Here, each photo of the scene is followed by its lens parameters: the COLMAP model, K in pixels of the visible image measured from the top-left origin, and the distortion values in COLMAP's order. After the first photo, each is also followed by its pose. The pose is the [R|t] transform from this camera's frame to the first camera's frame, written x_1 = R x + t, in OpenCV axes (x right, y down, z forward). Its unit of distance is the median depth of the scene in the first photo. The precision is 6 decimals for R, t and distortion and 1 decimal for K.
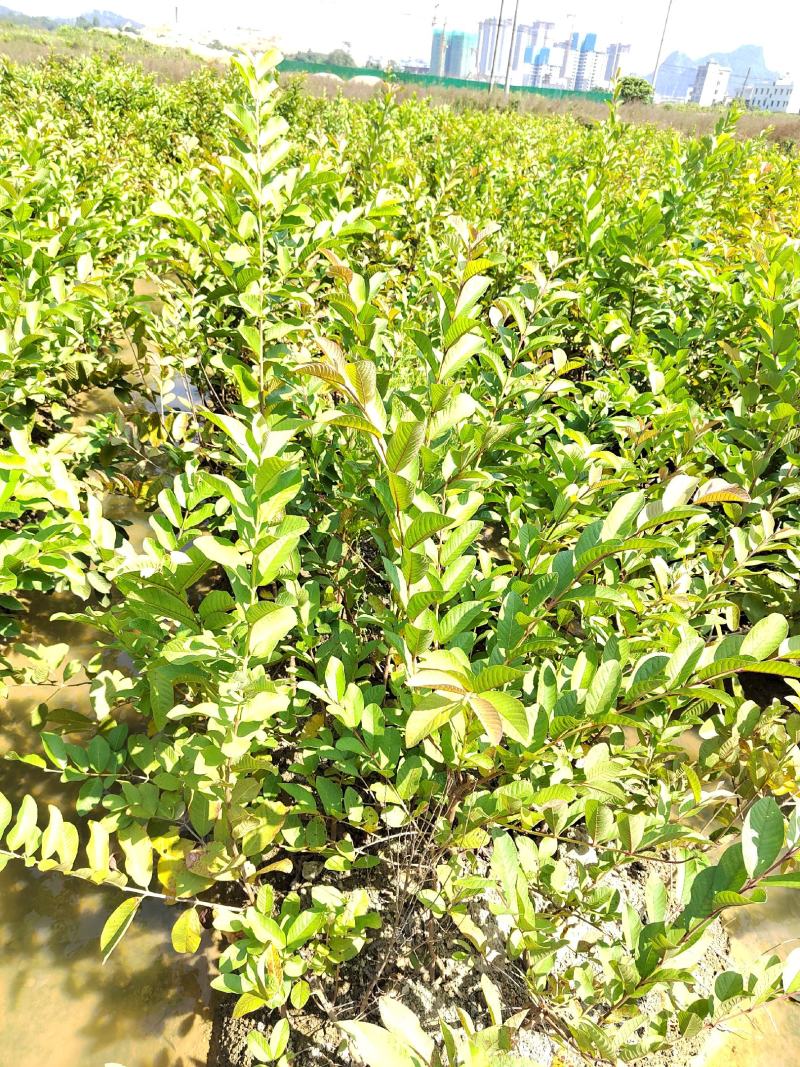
lens RADIAL K [[739.1, 0, 400.0], [0, 739.1, 533.5], [0, 0, 1]] dist [0.006579, 0.006268]
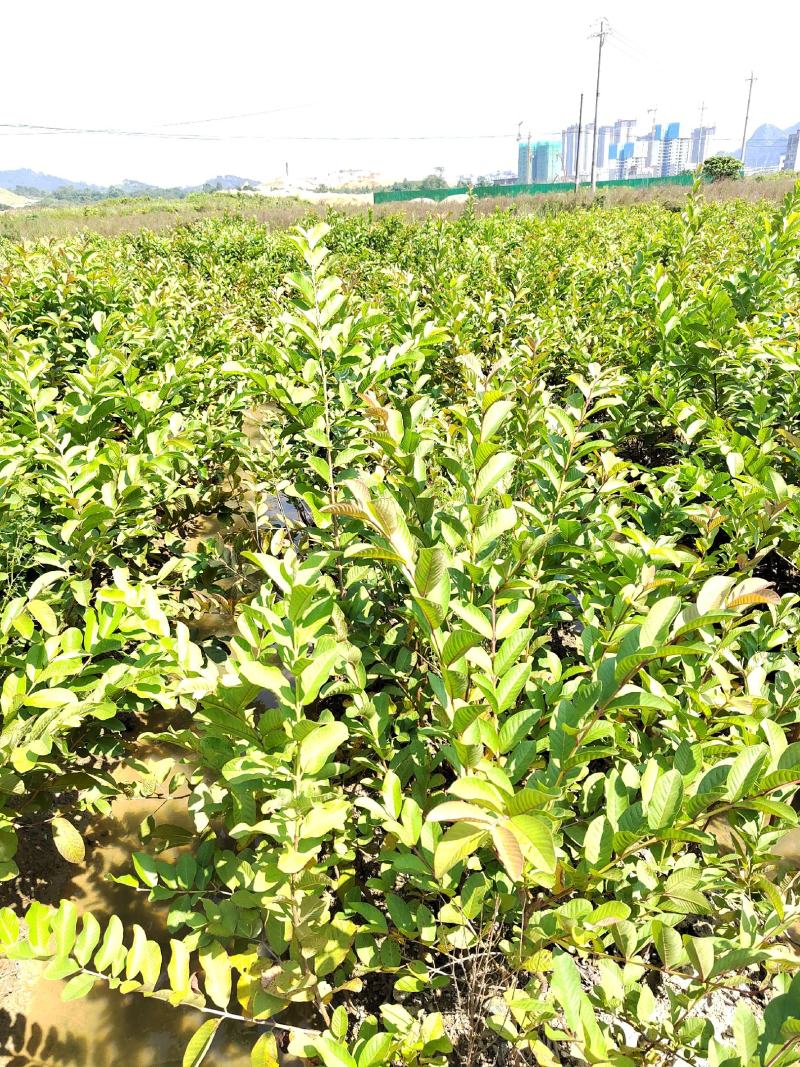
lens RADIAL K [[734.2, 0, 400.0], [0, 734.2, 533.5], [0, 0, 1]] dist [0.034879, -0.006794]
pose [[0.983977, -0.074165, -0.162138, 0.082612], [0.053955, 0.990603, -0.125680, -0.022950], [0.169935, 0.114918, 0.978732, -0.032171]]
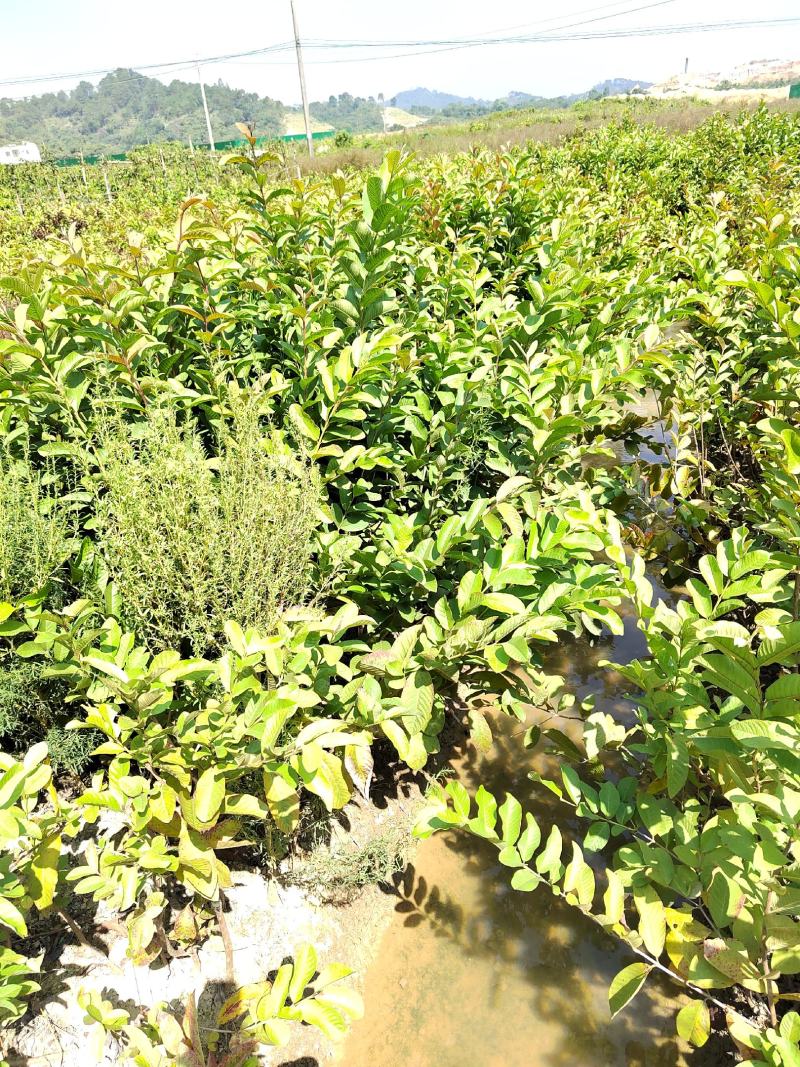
lens RADIAL K [[731.4, 0, 400.0], [0, 731.4, 533.5], [0, 0, 1]] dist [0.019658, 0.003331]
pose [[0.834170, 0.108166, -0.540796, -0.115835], [-0.135694, 0.990688, -0.011155, -0.018088], [0.534554, 0.082688, 0.841080, -0.041025]]
